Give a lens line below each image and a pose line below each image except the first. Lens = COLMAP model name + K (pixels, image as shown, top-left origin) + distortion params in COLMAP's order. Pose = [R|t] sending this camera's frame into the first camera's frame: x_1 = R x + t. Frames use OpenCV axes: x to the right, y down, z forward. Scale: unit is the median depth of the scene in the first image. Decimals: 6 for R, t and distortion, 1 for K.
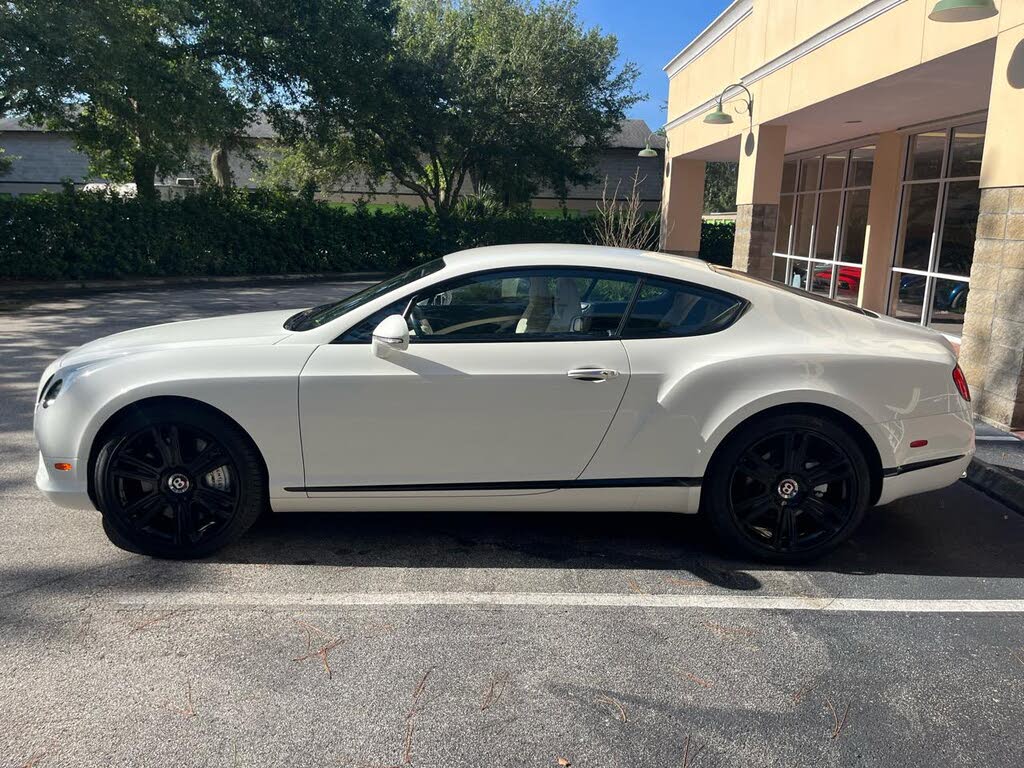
lens RADIAL K [[783.7, 0, 496.2], [0, 783.7, 377.8], [0, 0, 1]] dist [0.068506, -0.101792]
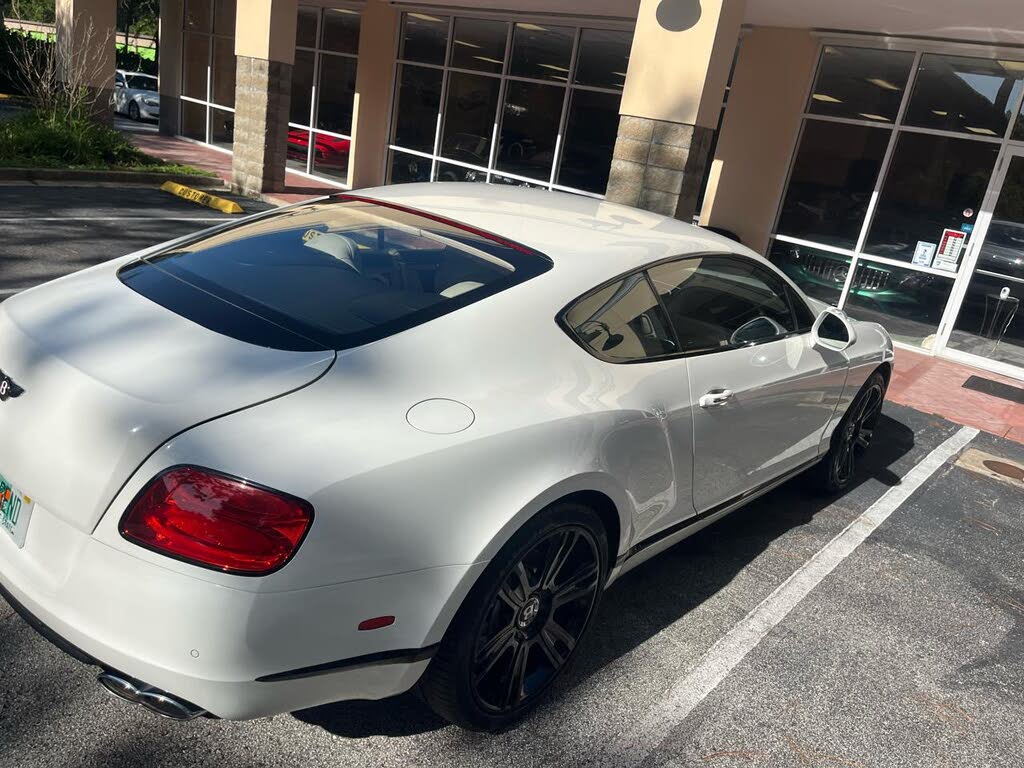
lens RADIAL K [[783.7, 0, 510.8], [0, 783.7, 387.6], [0, 0, 1]] dist [0.068506, -0.101792]
pose [[0.641469, -0.171226, 0.747796, -0.276161], [0.004949, 0.975676, 0.219159, -0.065130], [-0.767133, -0.136884, 0.626714, 0.216495]]
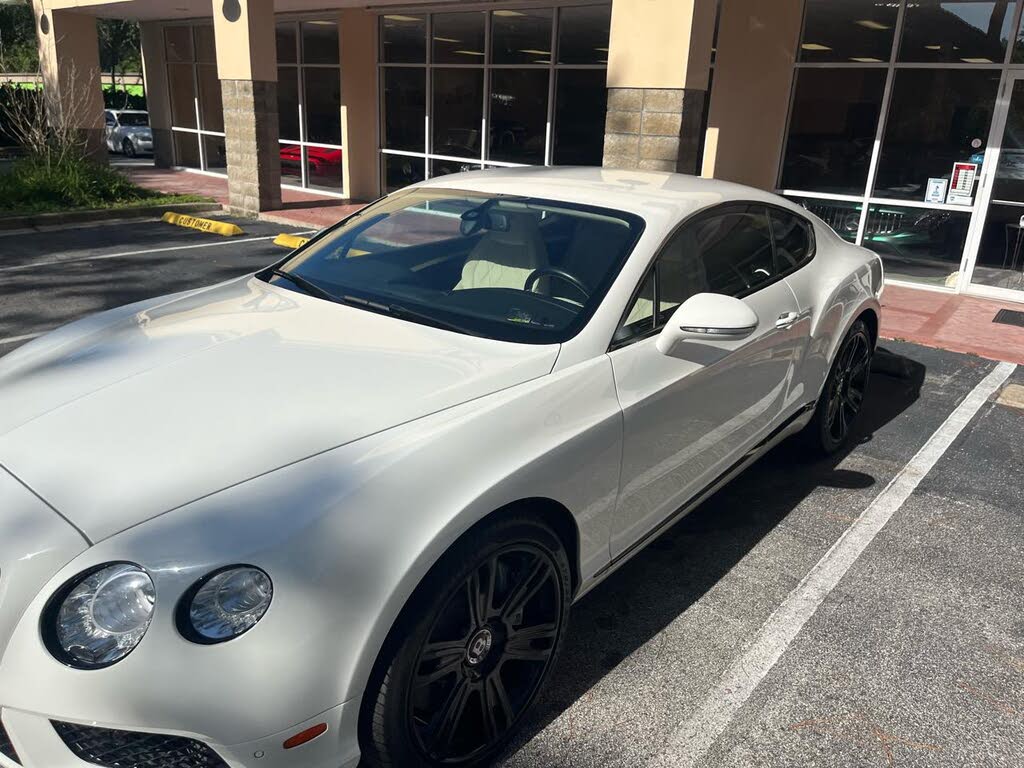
lens RADIAL K [[783.7, 0, 503.7], [0, 783.7, 377.1], [0, 0, 1]] dist [0.068506, -0.101792]
pose [[0.642394, -0.244085, 0.726466, -0.268456], [0.124429, 0.968566, 0.215399, -0.062495], [-0.756206, -0.047977, 0.652572, 0.221271]]
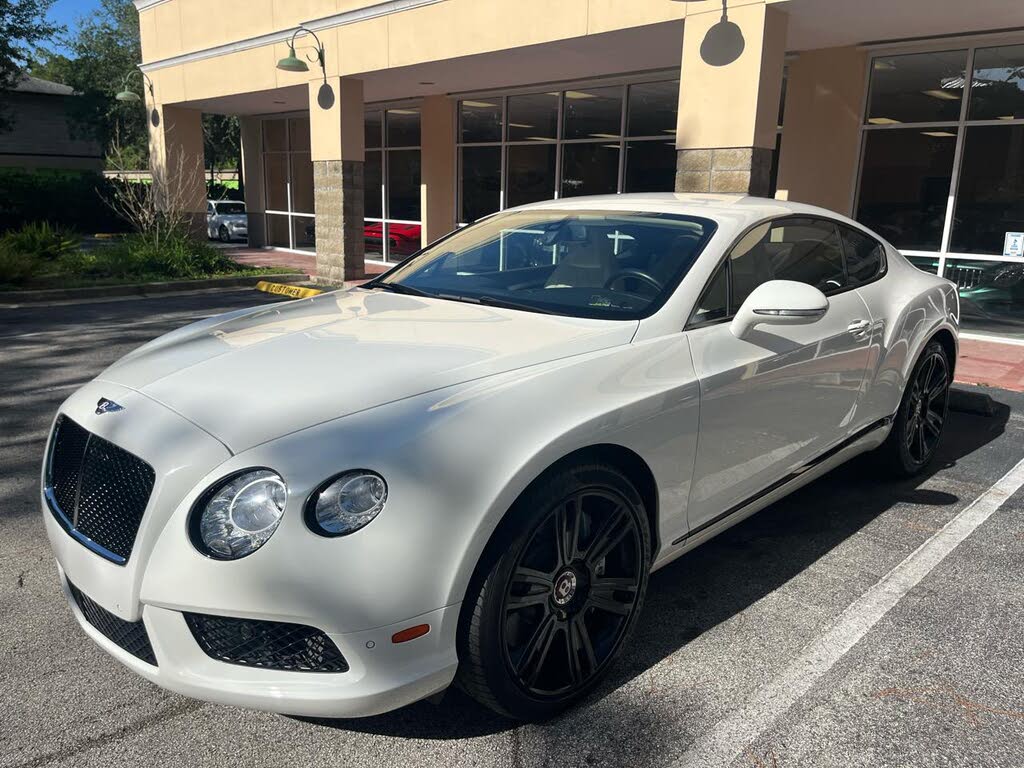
lens RADIAL K [[783.7, 0, 495.9], [0, 783.7, 380.3], [0, 0, 1]] dist [0.068506, -0.101792]
pose [[0.711218, -0.164926, 0.683351, -0.293855], [0.131252, 0.986149, 0.101401, -0.033009], [-0.690610, 0.017573, 0.723014, 0.210786]]
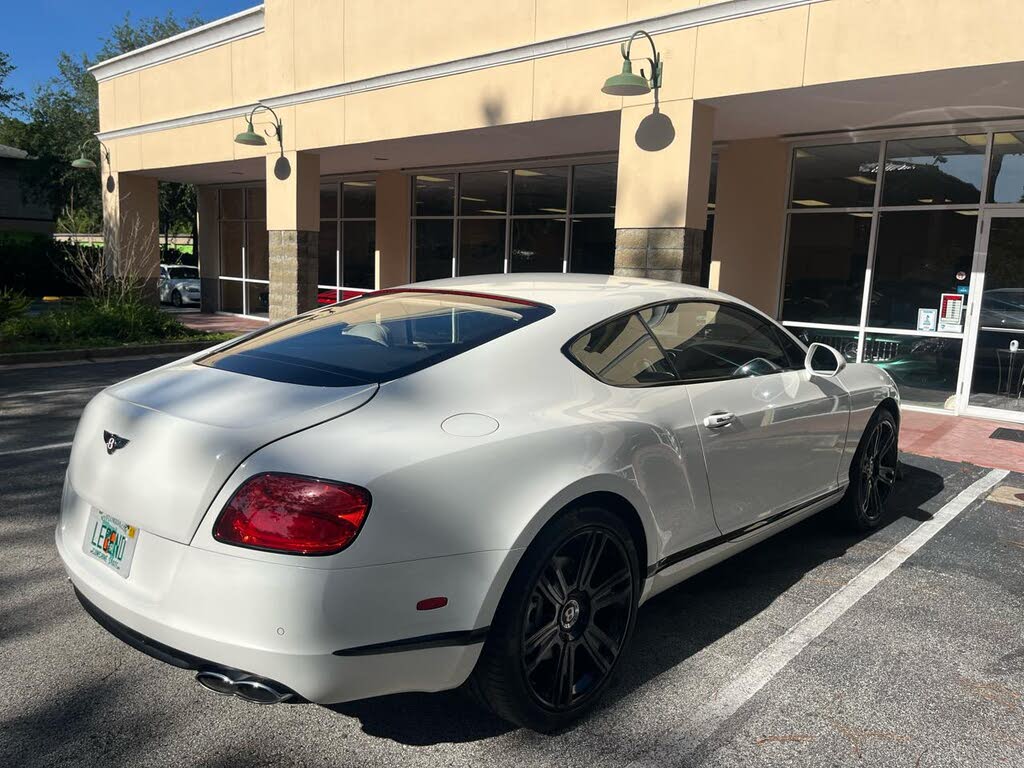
lens RADIAL K [[783.7, 0, 500.5], [0, 783.7, 381.8], [0, 0, 1]] dist [0.068506, -0.101792]
pose [[0.667470, -0.105245, 0.737162, -0.304585], [0.123768, 0.991871, 0.029543, -0.034591], [-0.734279, 0.071518, 0.675070, 0.188703]]
